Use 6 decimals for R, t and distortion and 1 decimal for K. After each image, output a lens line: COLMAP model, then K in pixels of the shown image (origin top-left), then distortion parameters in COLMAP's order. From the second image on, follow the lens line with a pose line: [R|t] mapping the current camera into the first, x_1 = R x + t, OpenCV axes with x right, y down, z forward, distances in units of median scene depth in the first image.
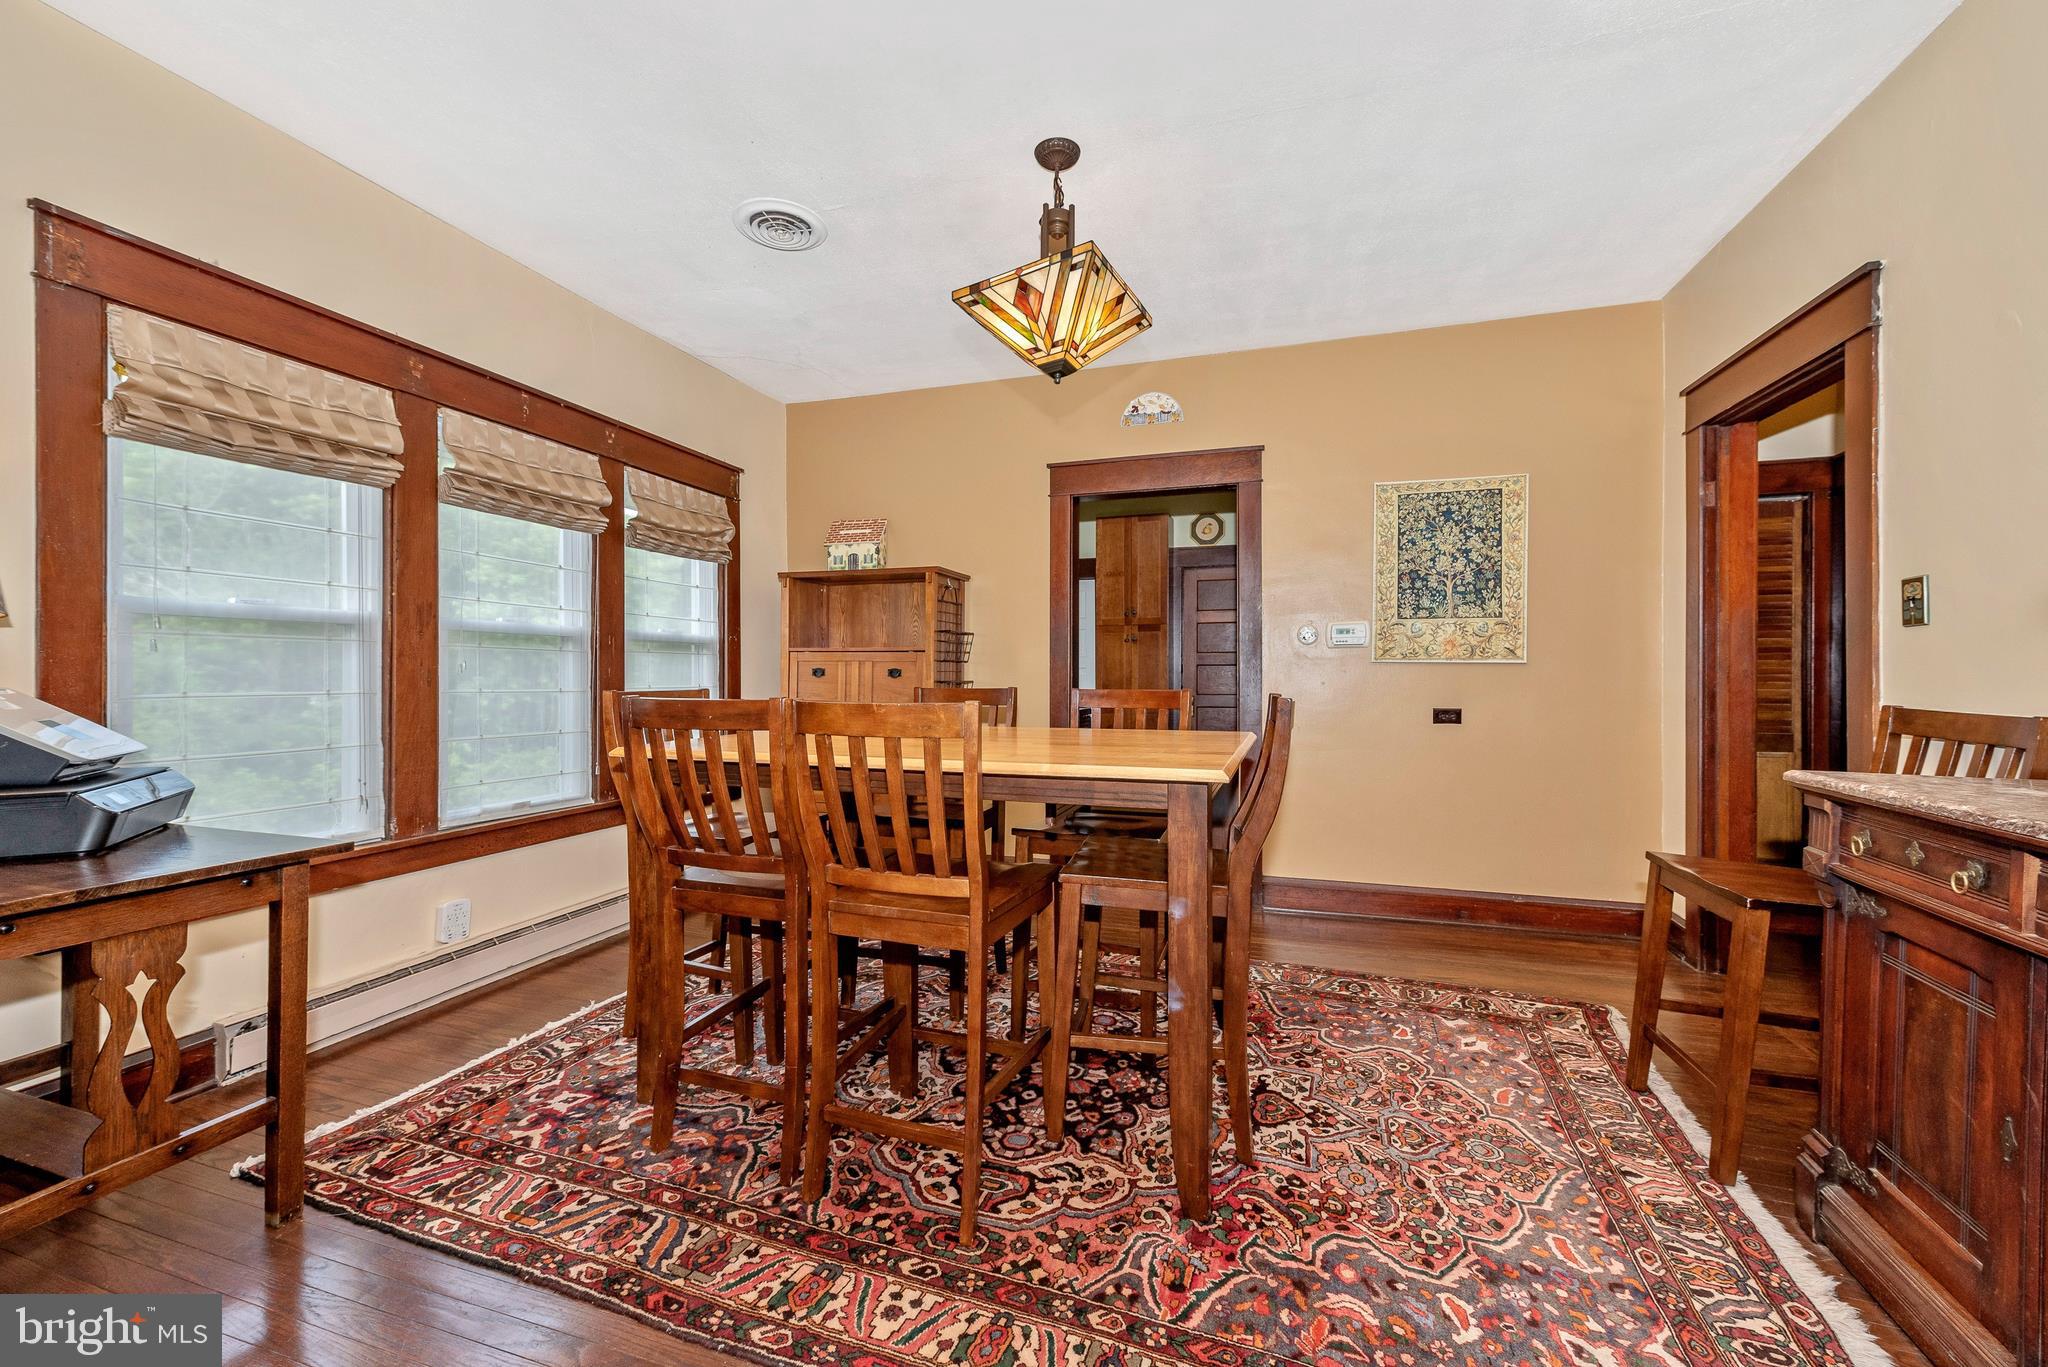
lens RADIAL K [[811.7, 0, 1029.9], [0, 811.7, 685.3], [0, 0, 1]] dist [0.003987, -0.000559]
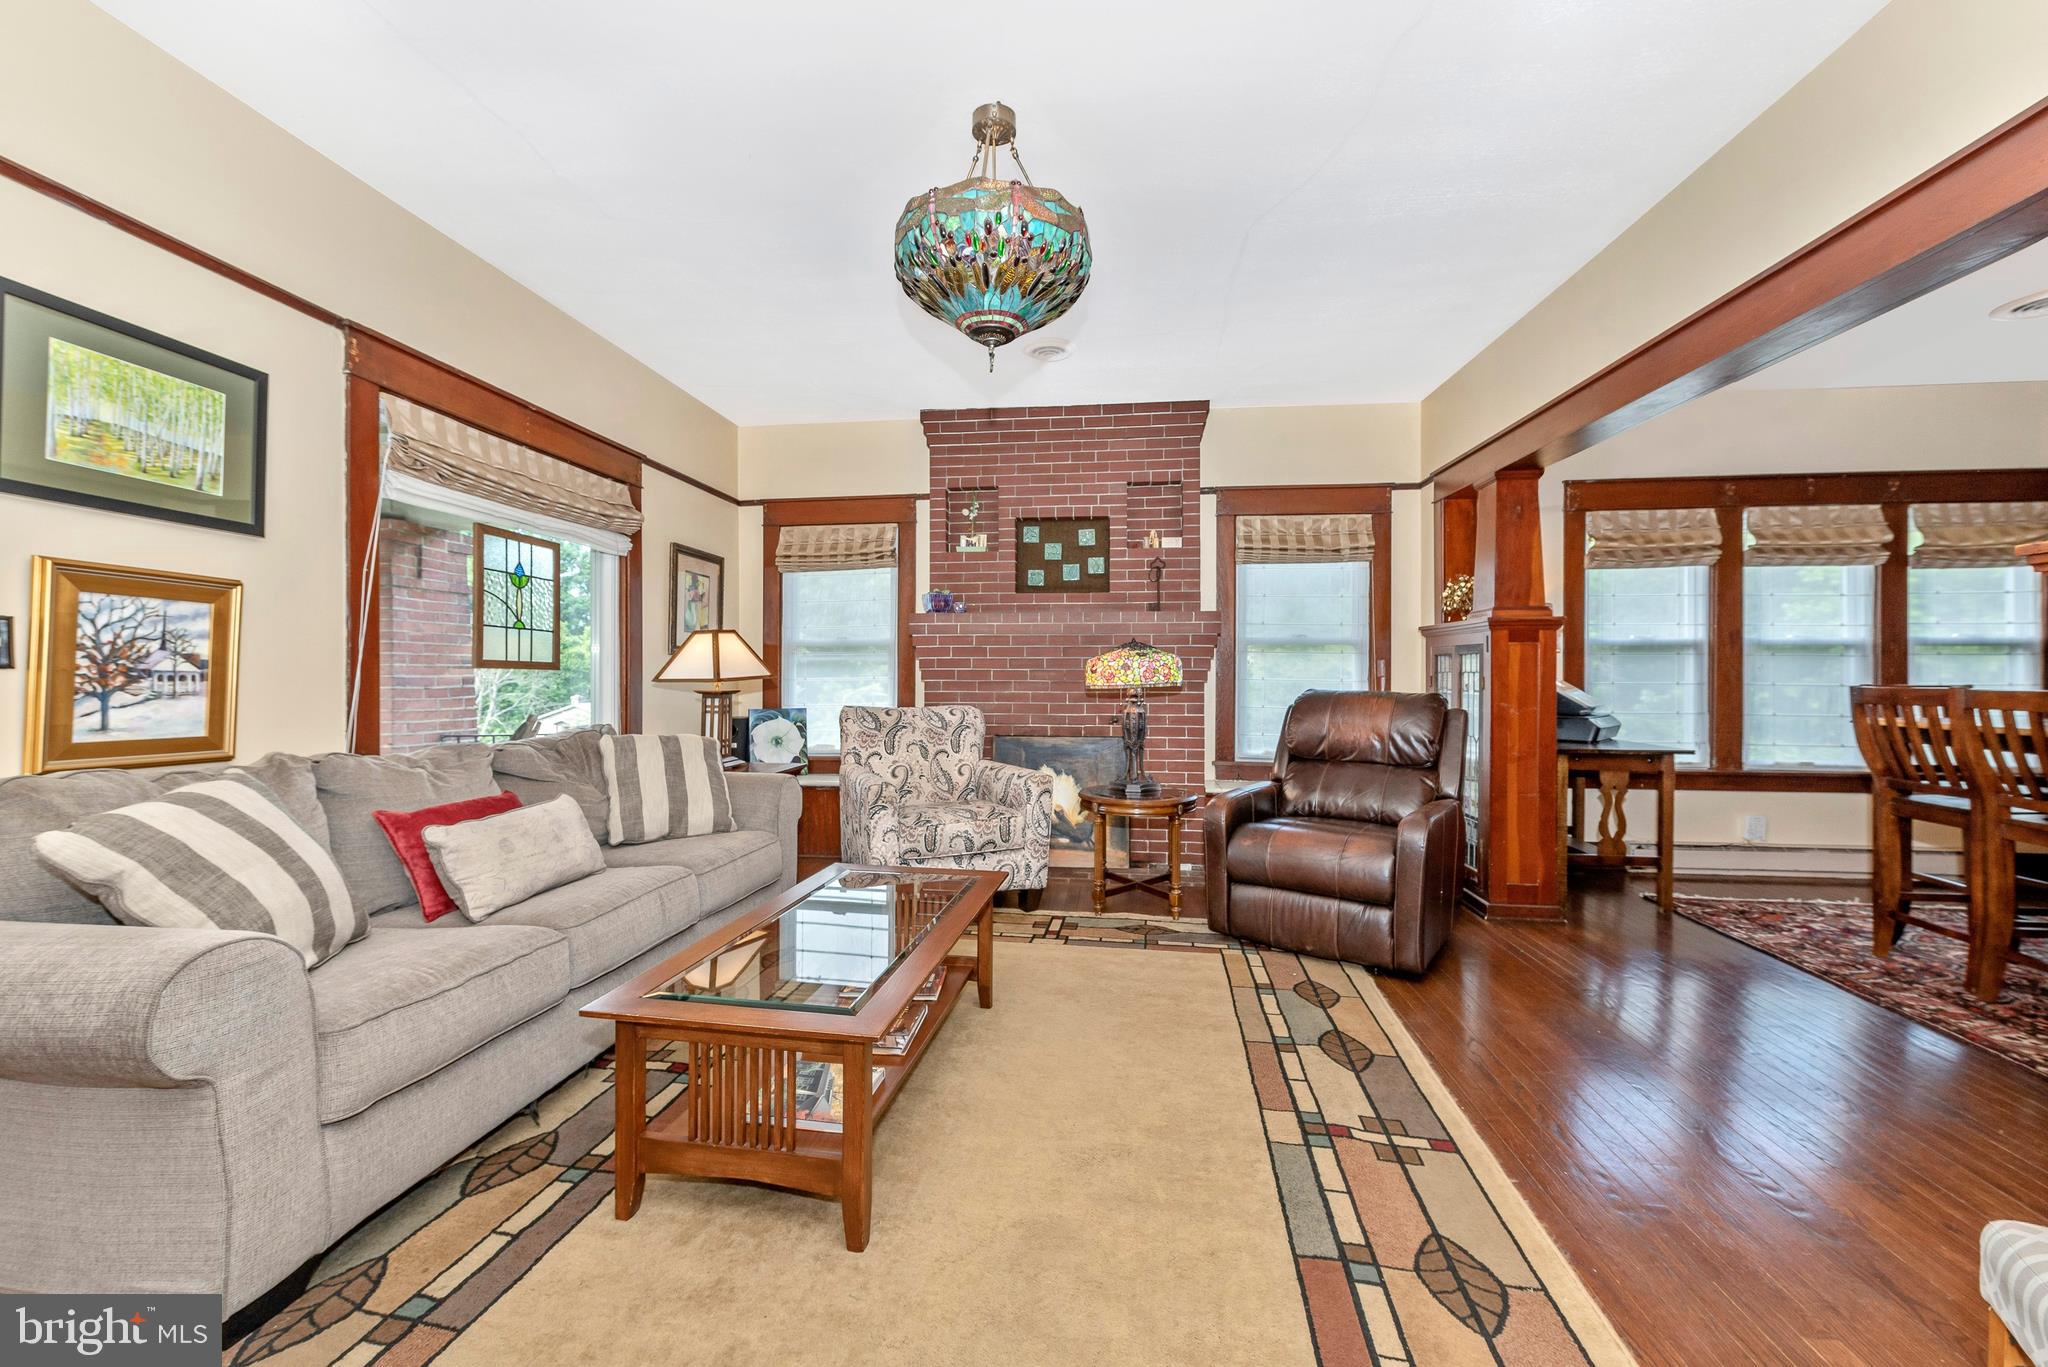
lens RADIAL K [[820.8, 0, 1027.7], [0, 820.8, 659.4], [0, 0, 1]] dist [0.000304, -0.000064]
pose [[0.199762, -0.019119, -0.979658, 0.800746], [-0.015162, 0.999630, -0.022601, 0.024304], [0.979727, 0.019369, 0.199398, -0.983614]]
